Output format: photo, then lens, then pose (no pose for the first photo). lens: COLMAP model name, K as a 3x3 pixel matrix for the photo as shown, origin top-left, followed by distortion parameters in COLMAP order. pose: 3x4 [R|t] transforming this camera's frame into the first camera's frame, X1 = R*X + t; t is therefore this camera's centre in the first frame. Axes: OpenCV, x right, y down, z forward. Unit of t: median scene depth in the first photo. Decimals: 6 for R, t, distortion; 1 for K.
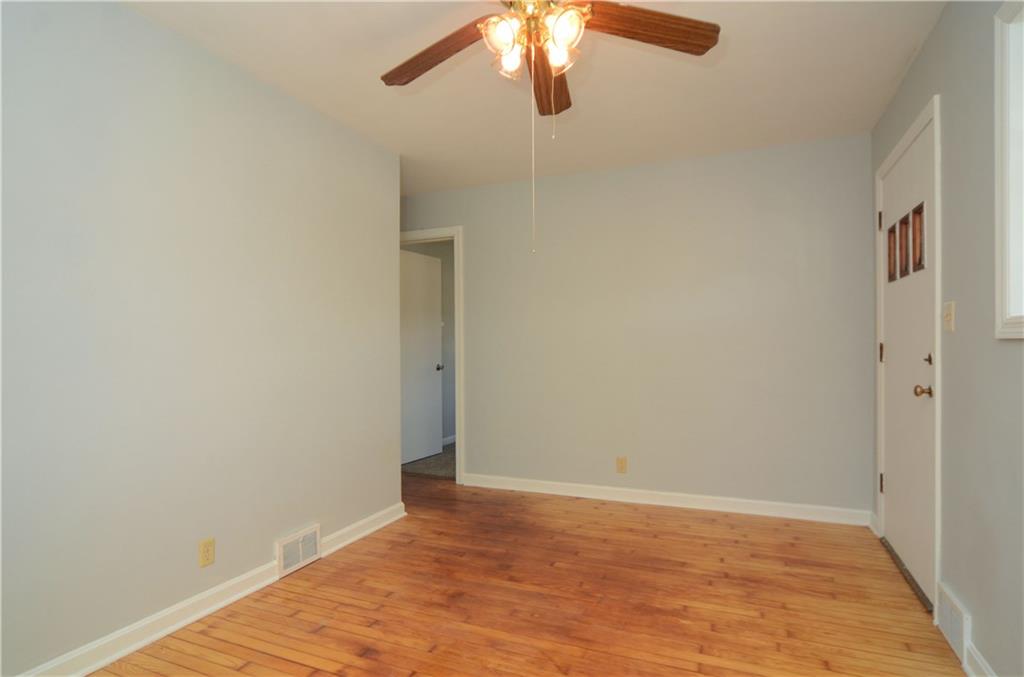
lens RADIAL K [[543.4, 0, 510.2], [0, 543.4, 341.6], [0, 0, 1]] dist [-0.021040, 0.003410]
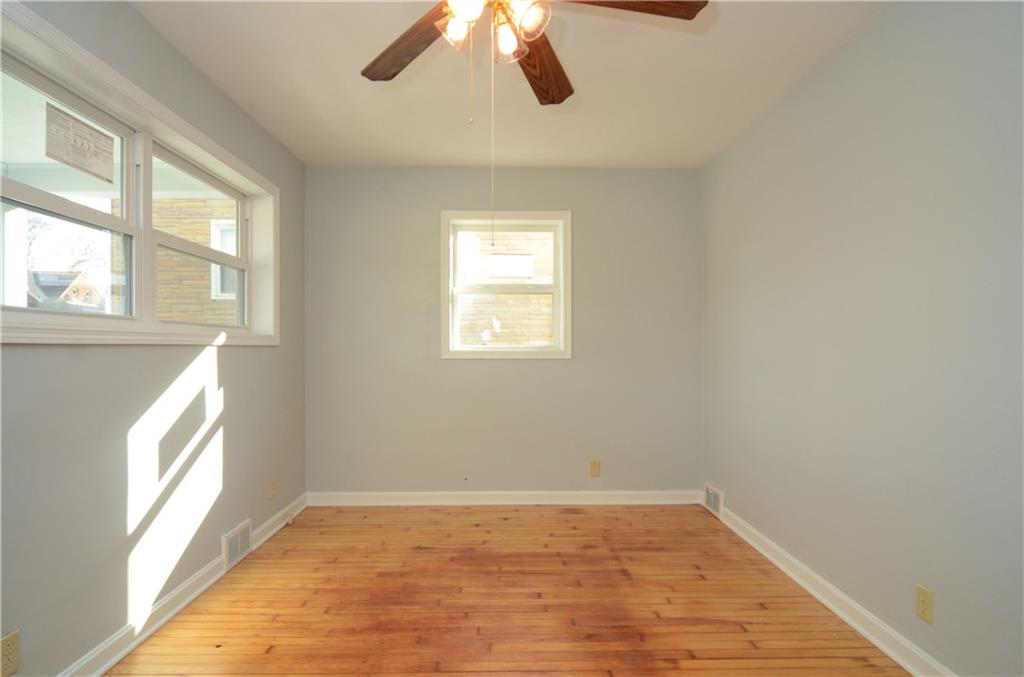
lens RADIAL K [[543.4, 0, 513.5], [0, 543.4, 342.3], [0, 0, 1]] dist [-0.021040, 0.003410]
pose [[-0.905055, 0.003187, -0.425283, 0.271766], [0.009715, 0.999866, -0.013182, 0.009569], [0.425184, -0.016062, -0.904964, 1.245761]]
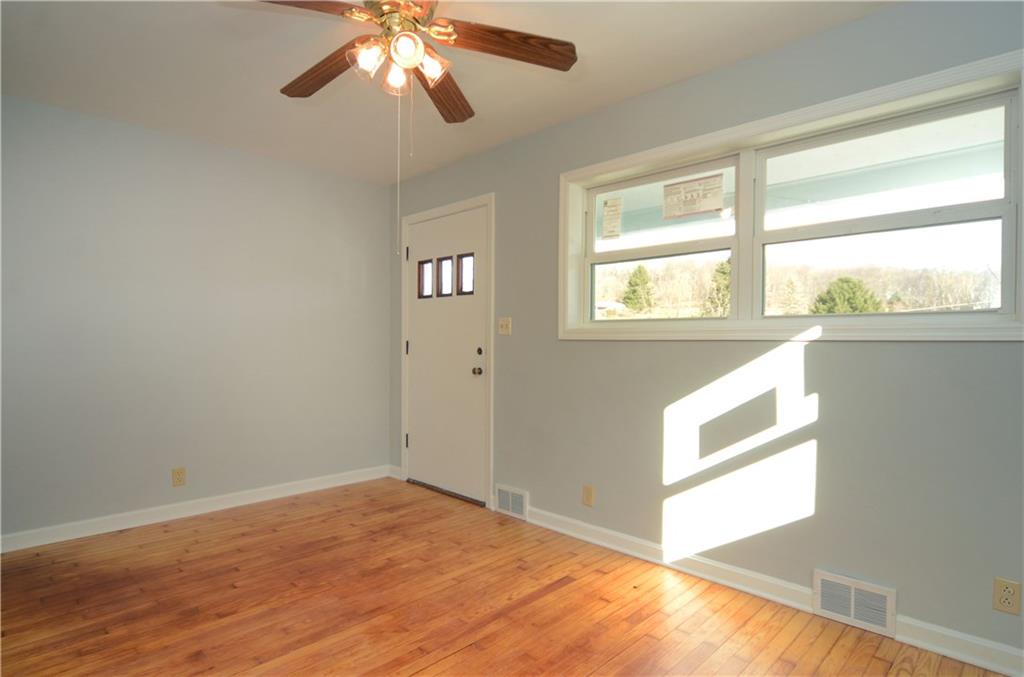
lens RADIAL K [[543.4, 0, 509.3], [0, 543.4, 340.2], [0, 0, 1]] dist [-0.021040, 0.003410]
pose [[0.361470, 0.011651, 0.932311, -0.600019], [-0.012629, 0.999891, -0.007599, 0.008985], [-0.932298, -0.009027, 0.361578, 0.270331]]
